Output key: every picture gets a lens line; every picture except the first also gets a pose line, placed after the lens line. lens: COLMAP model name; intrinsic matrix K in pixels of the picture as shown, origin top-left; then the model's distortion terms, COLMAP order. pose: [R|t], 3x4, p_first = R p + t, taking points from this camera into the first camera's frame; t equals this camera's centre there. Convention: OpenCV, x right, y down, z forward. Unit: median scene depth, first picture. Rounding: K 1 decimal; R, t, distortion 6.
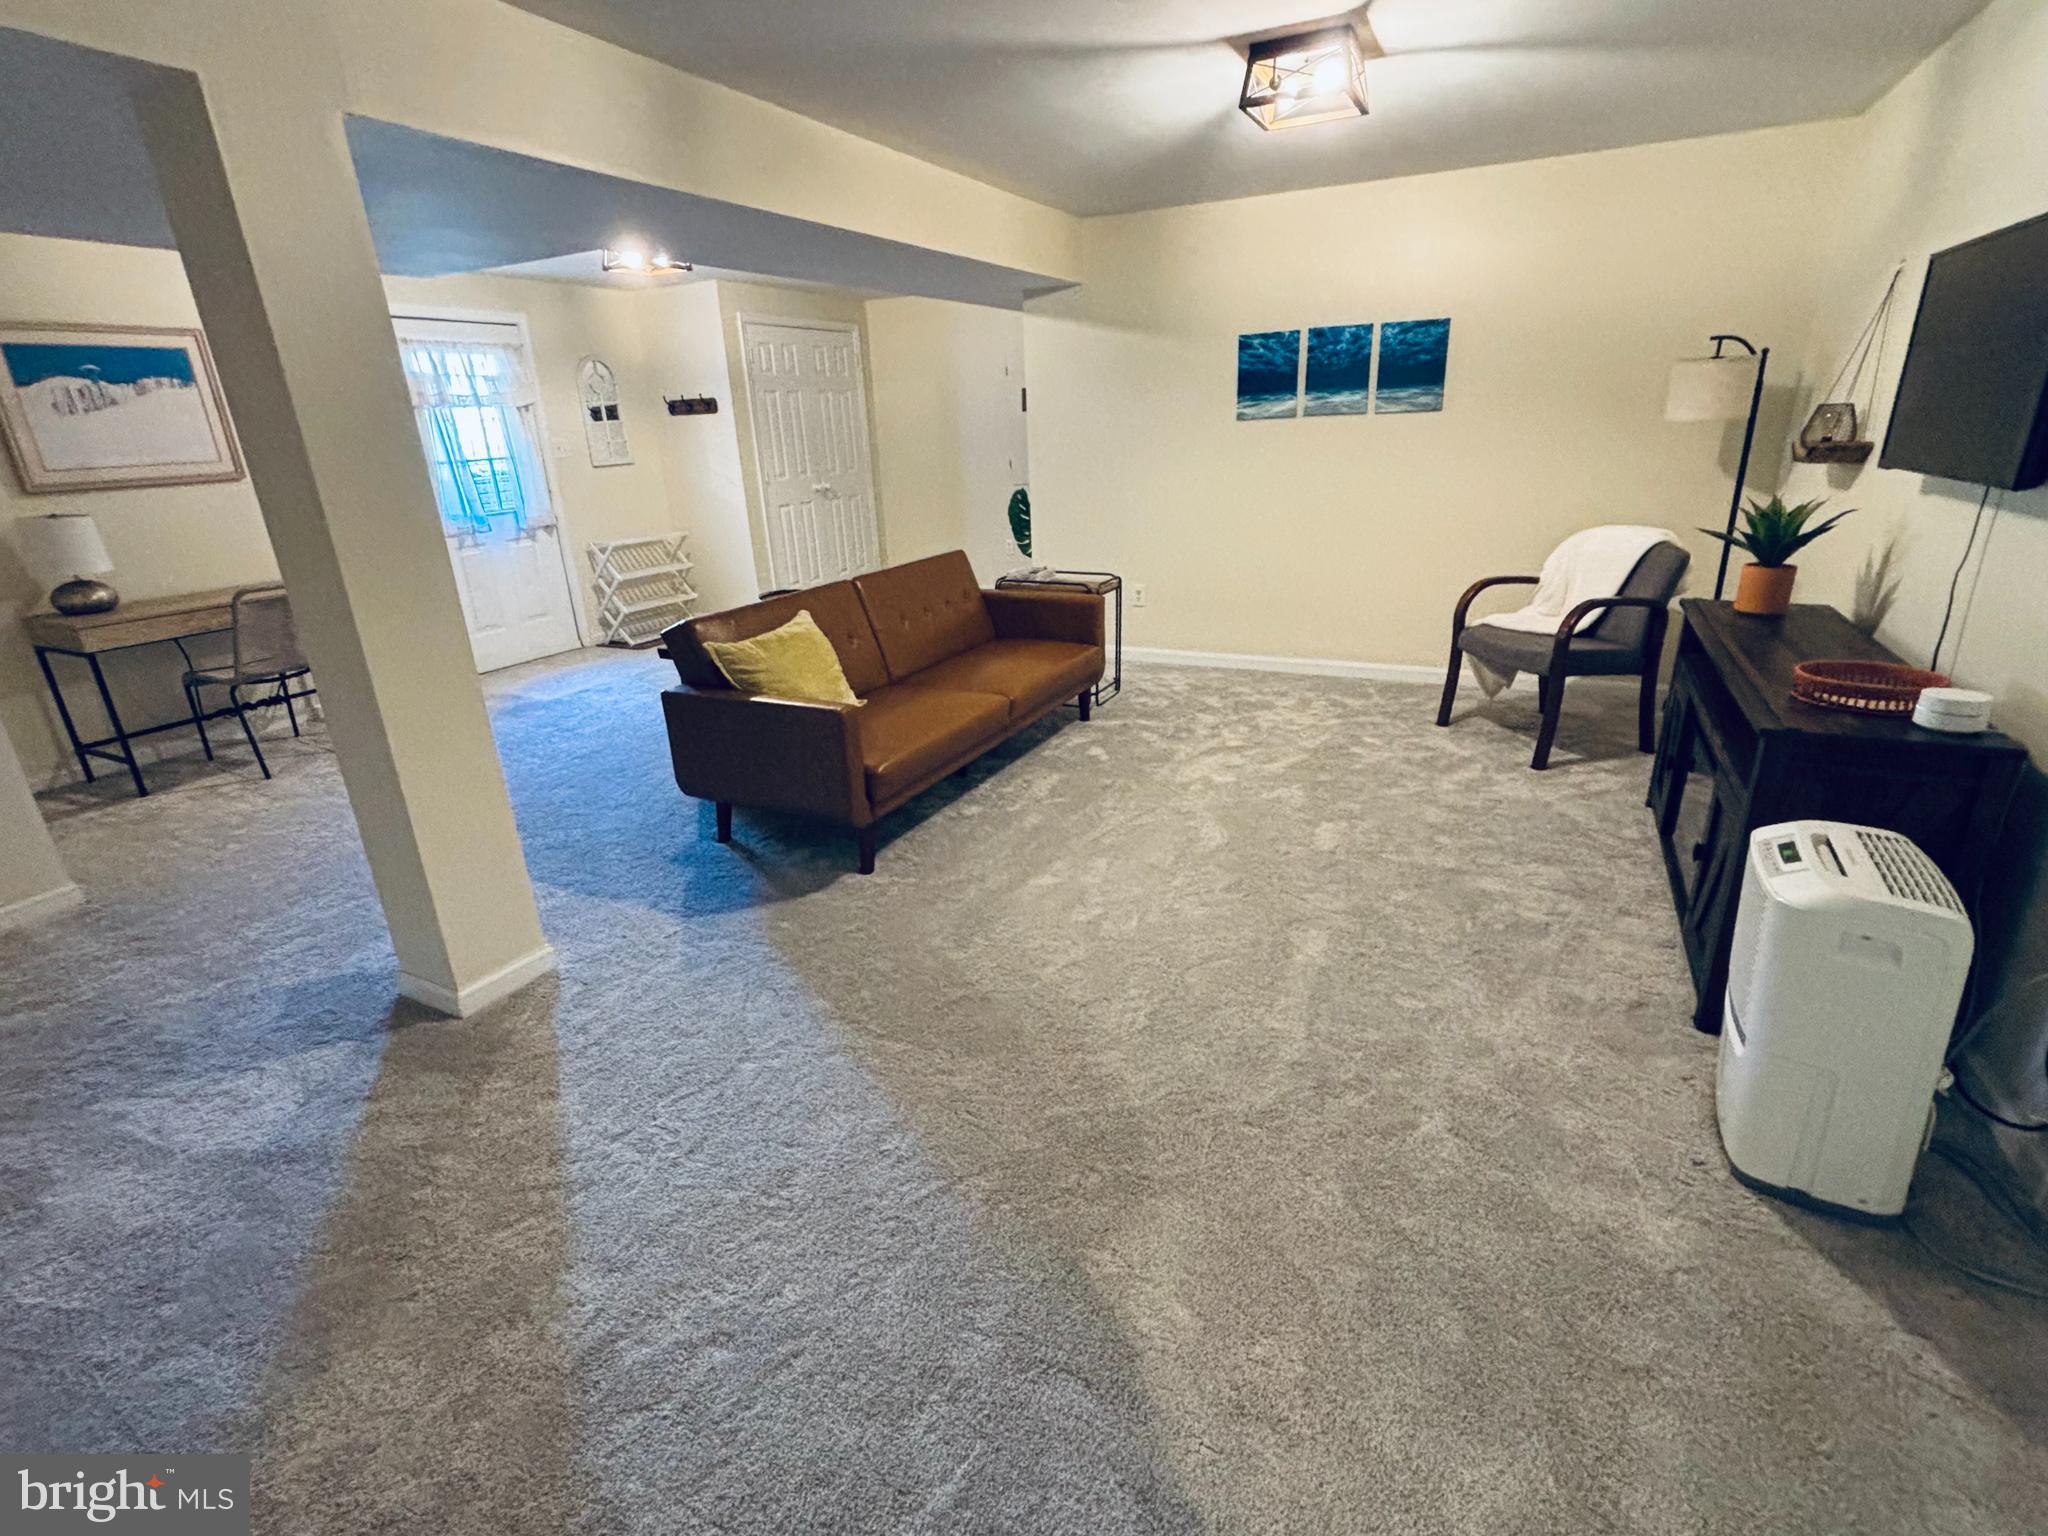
lens RADIAL K [[968.3, 0, 1028.8], [0, 968.3, 761.1], [0, 0, 1]] dist [-0.001627, 0.000001]
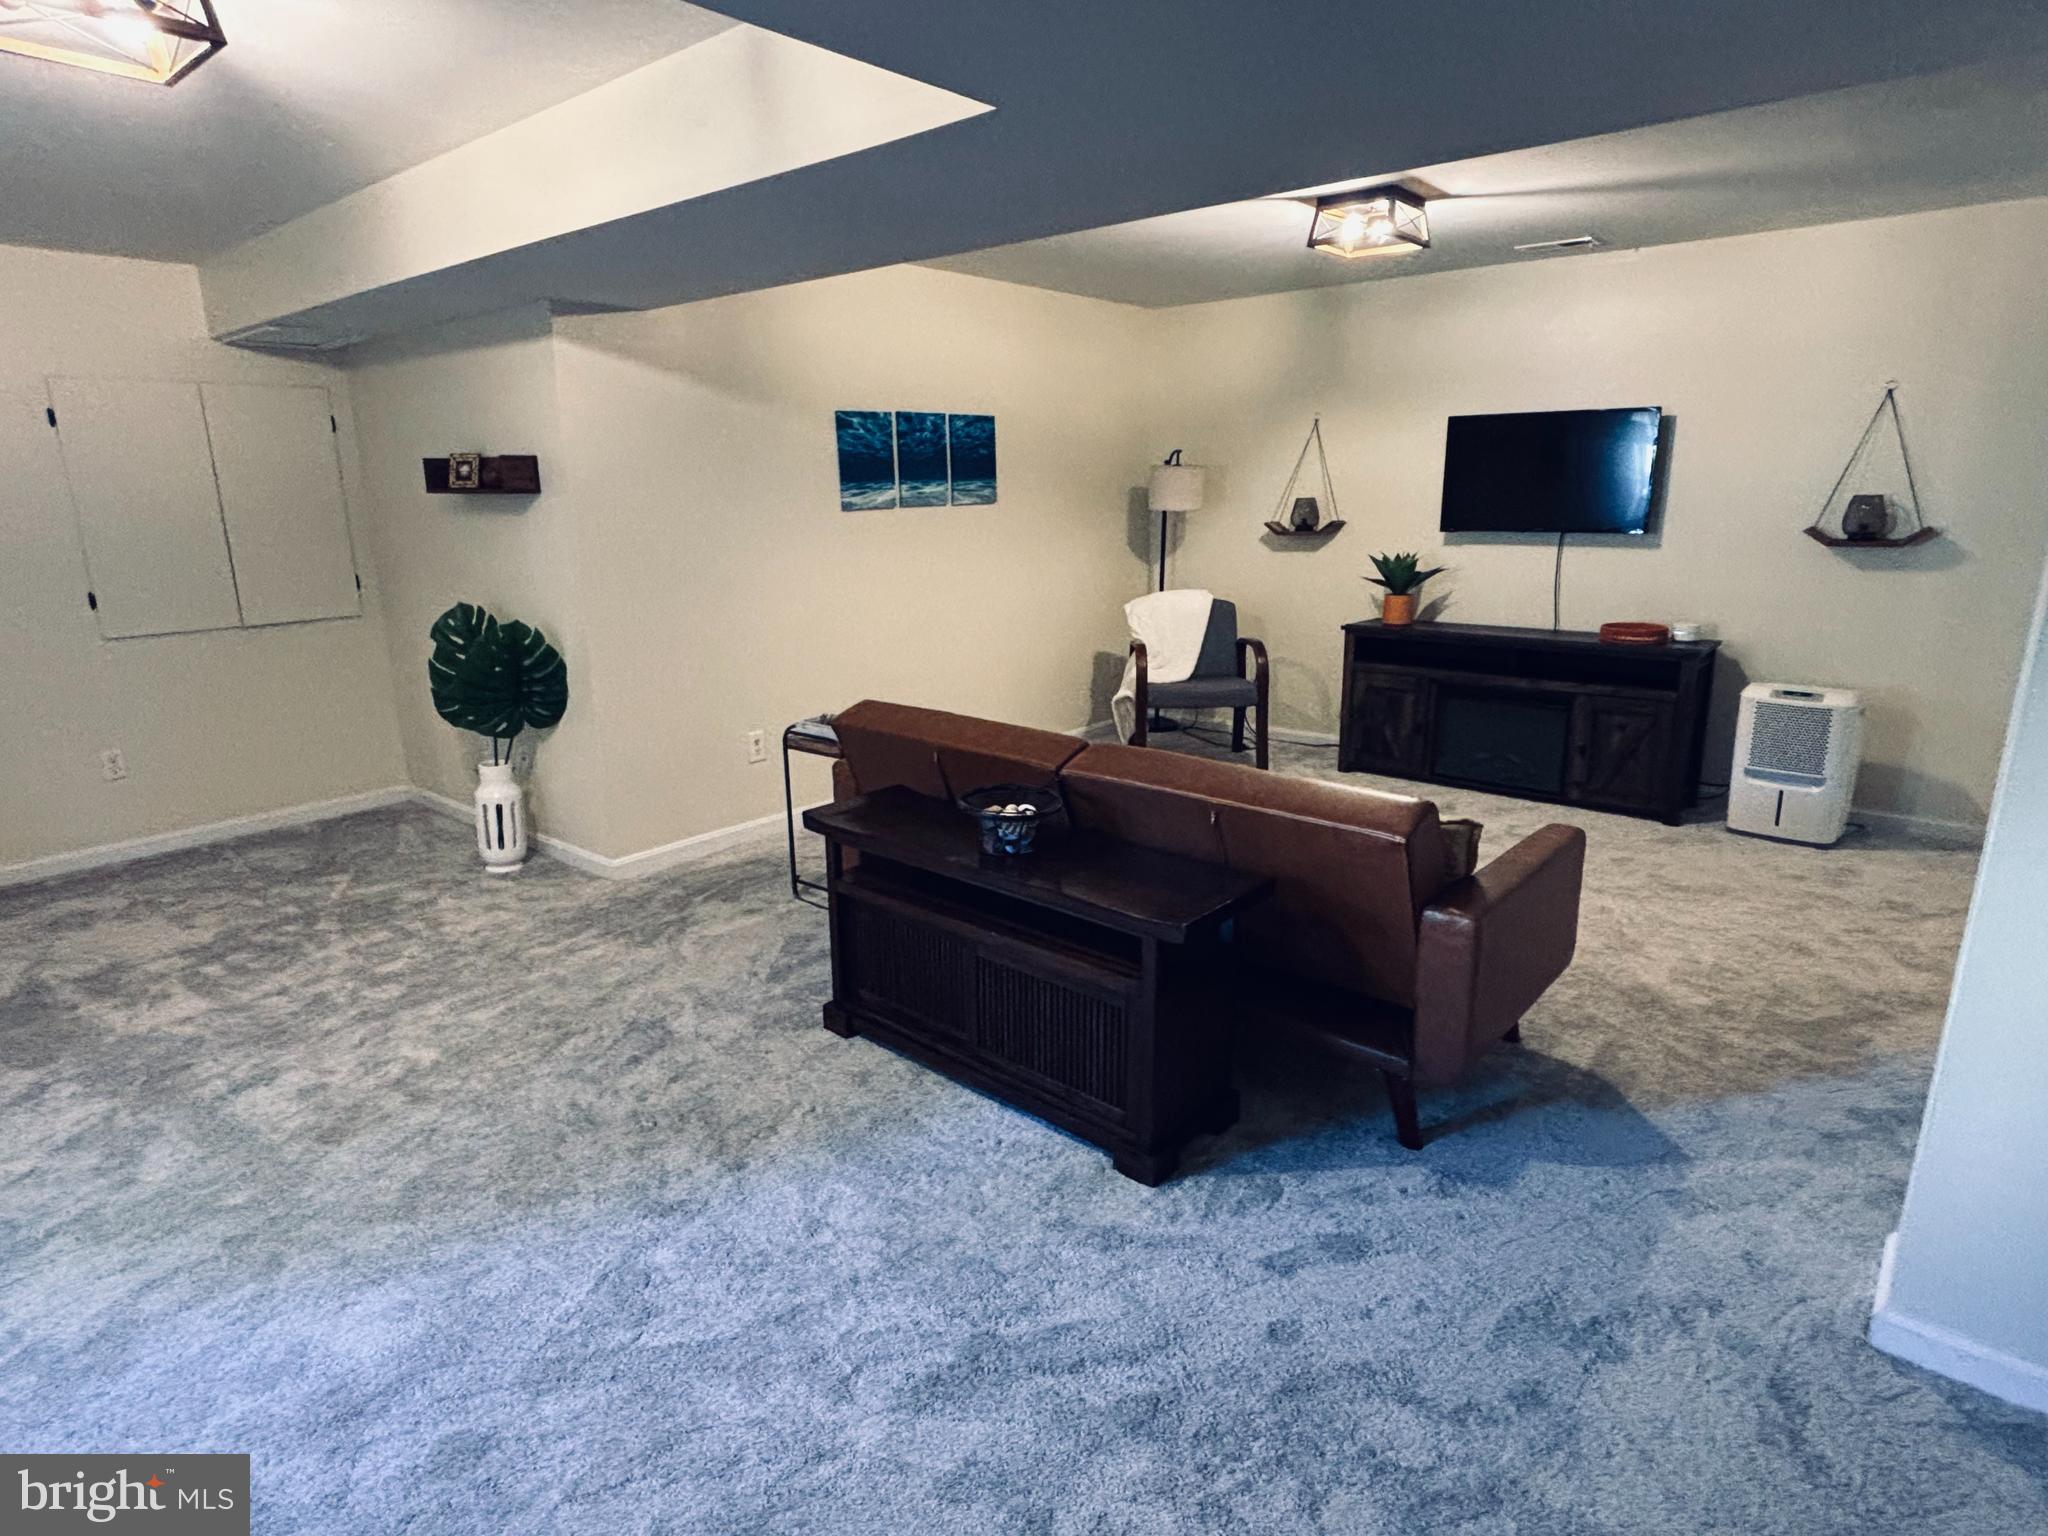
lens RADIAL K [[1095.4, 0, 1025.7], [0, 1095.4, 769.3], [0, 0, 1]] dist [-0.002508, -0.001647]
pose [[0.233984, -0.213357, 0.948541, -0.705843], [0.335143, 0.933527, 0.127307, -0.226389], [-0.912650, 0.288109, 0.289935, 0.688950]]
